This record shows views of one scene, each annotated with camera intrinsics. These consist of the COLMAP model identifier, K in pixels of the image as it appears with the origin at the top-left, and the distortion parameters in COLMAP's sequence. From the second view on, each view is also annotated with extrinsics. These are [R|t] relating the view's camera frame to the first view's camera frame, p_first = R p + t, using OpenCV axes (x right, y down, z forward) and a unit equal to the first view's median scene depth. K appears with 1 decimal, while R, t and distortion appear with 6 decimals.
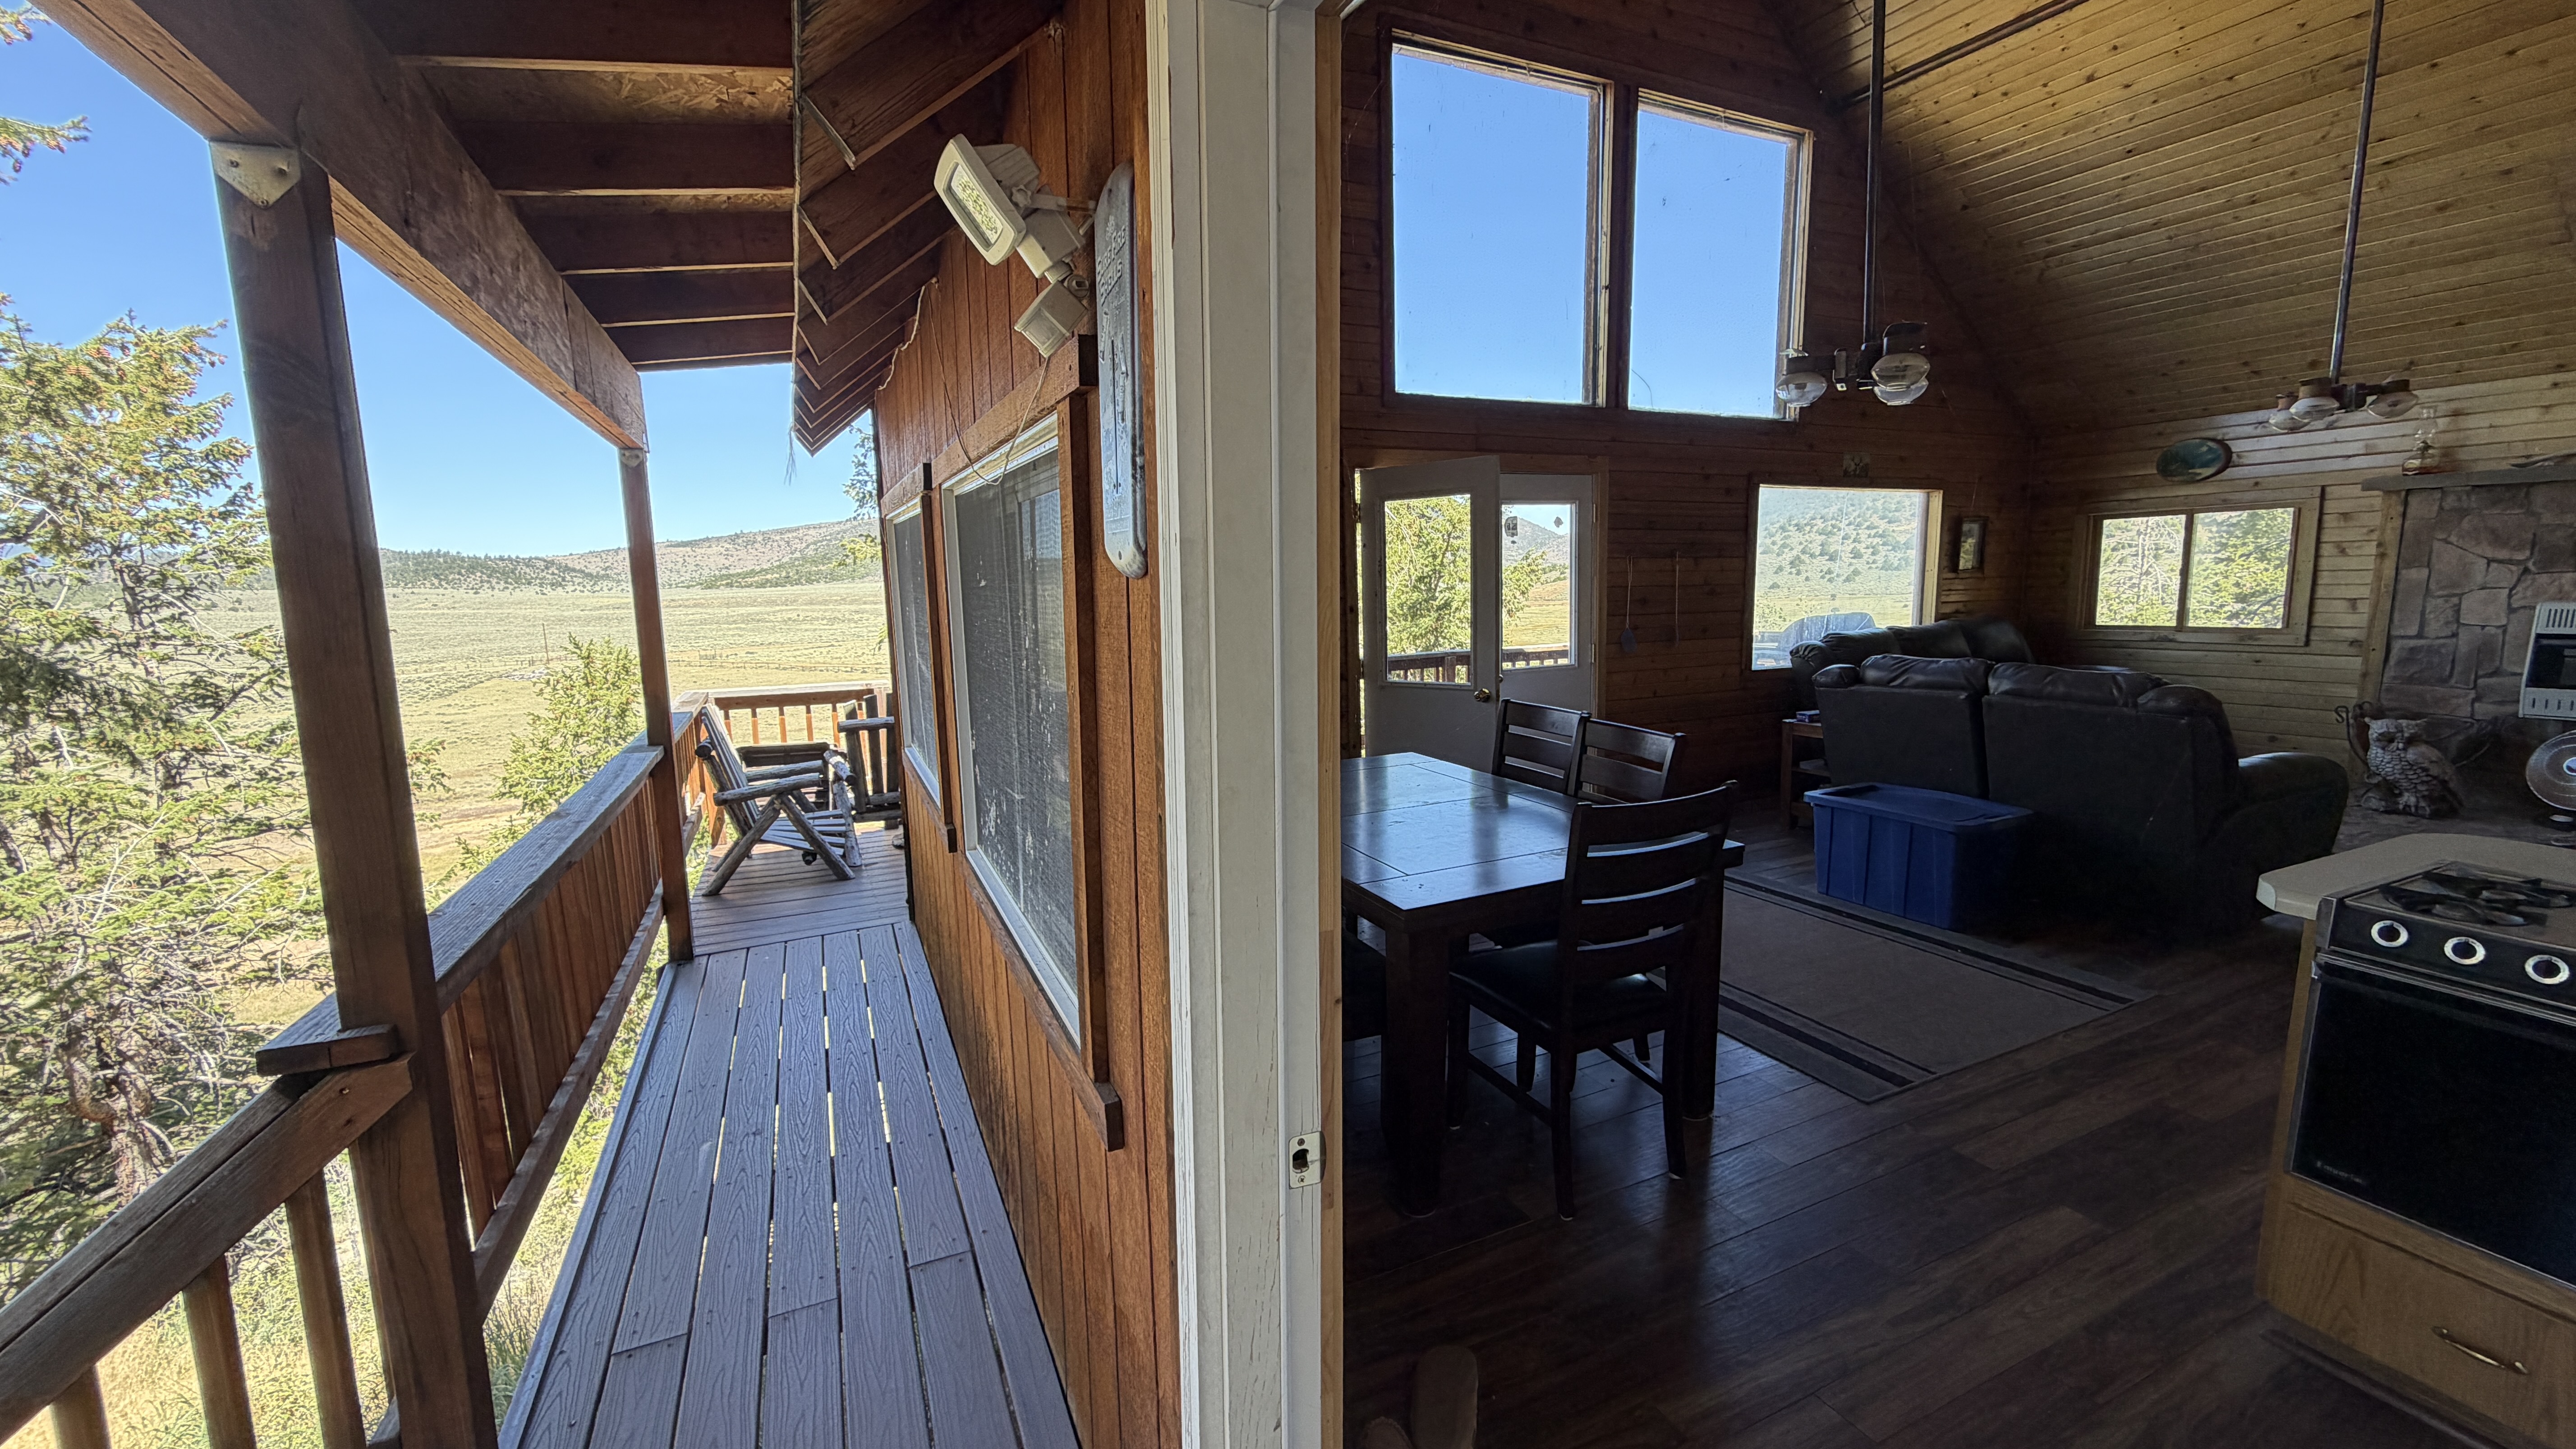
lens RADIAL K [[1024.3, 0, 1288.0], [0, 1024.3, 724.5], [0, 0, 1]] dist [0.001231, 0.000042]
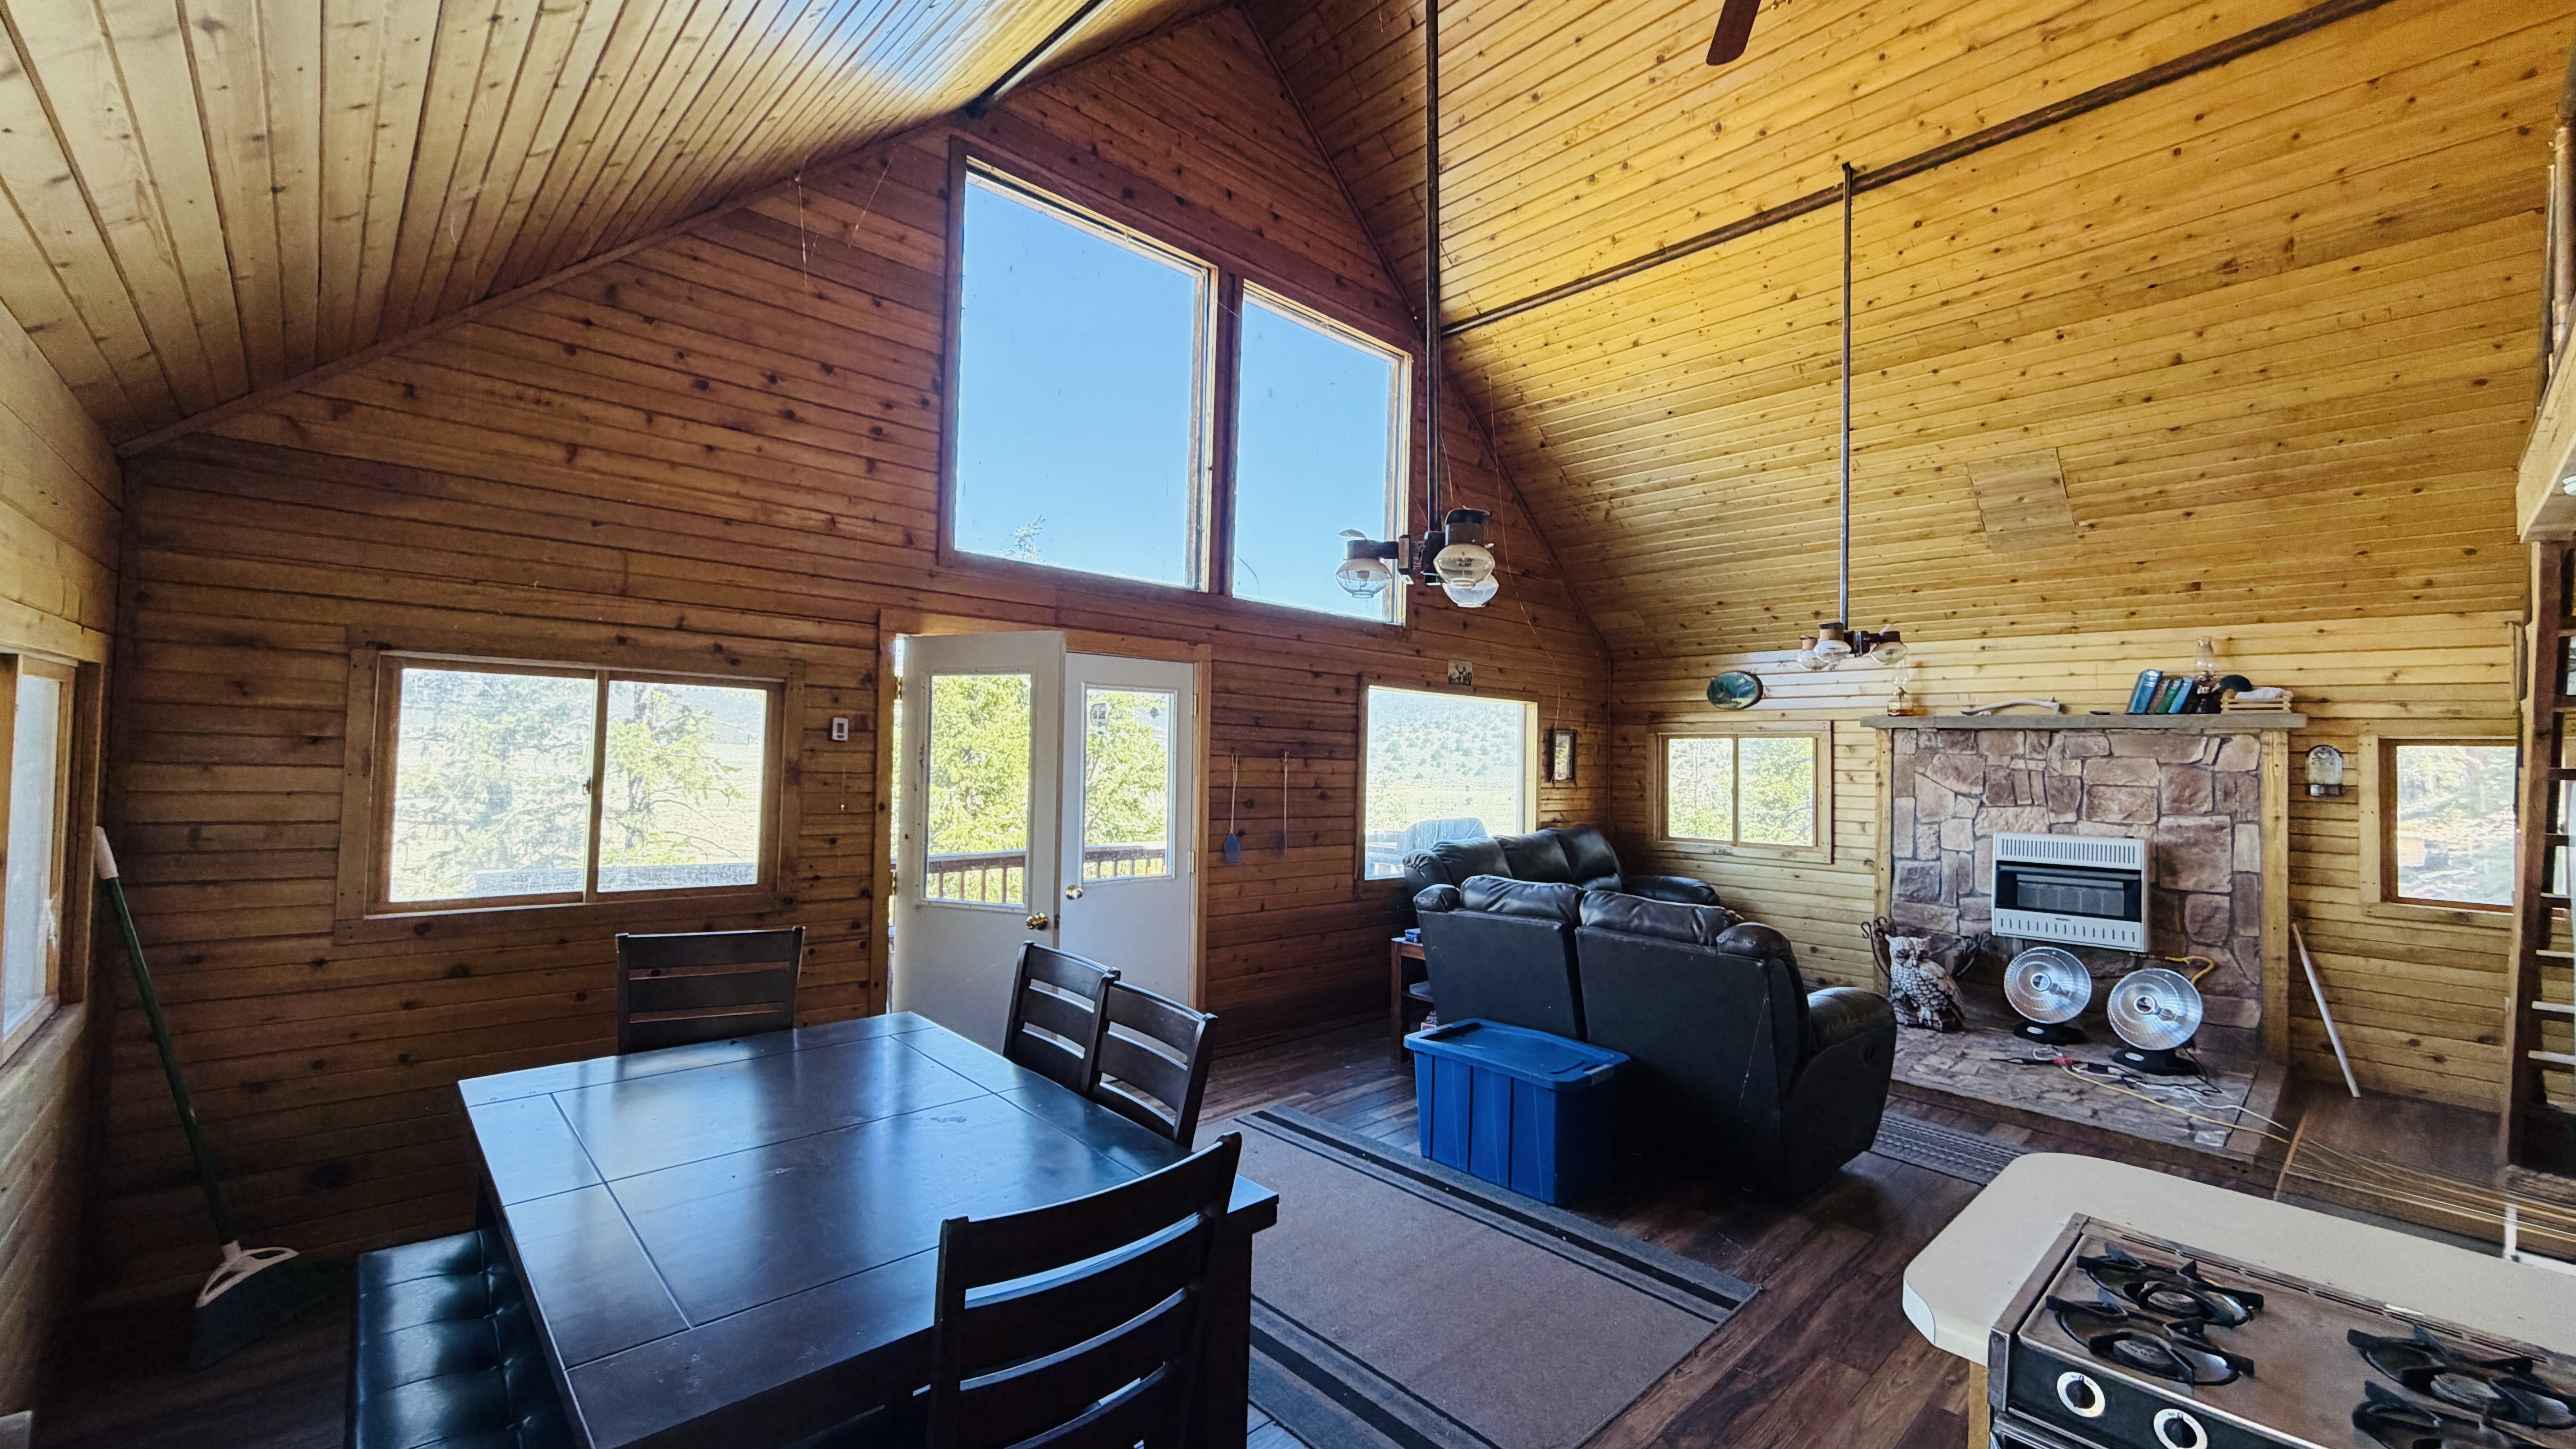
lens RADIAL K [[1024.3, 0, 1288.0], [0, 1024.3, 724.5], [0, 0, 1]] dist [0.001231, 0.000042]
pose [[0.950788, 0.054553, 0.305003, 0.111458], [-0.001462, 0.985157, -0.171647, -0.038172], [-0.309840, 0.162754, 0.936755, 0.147995]]
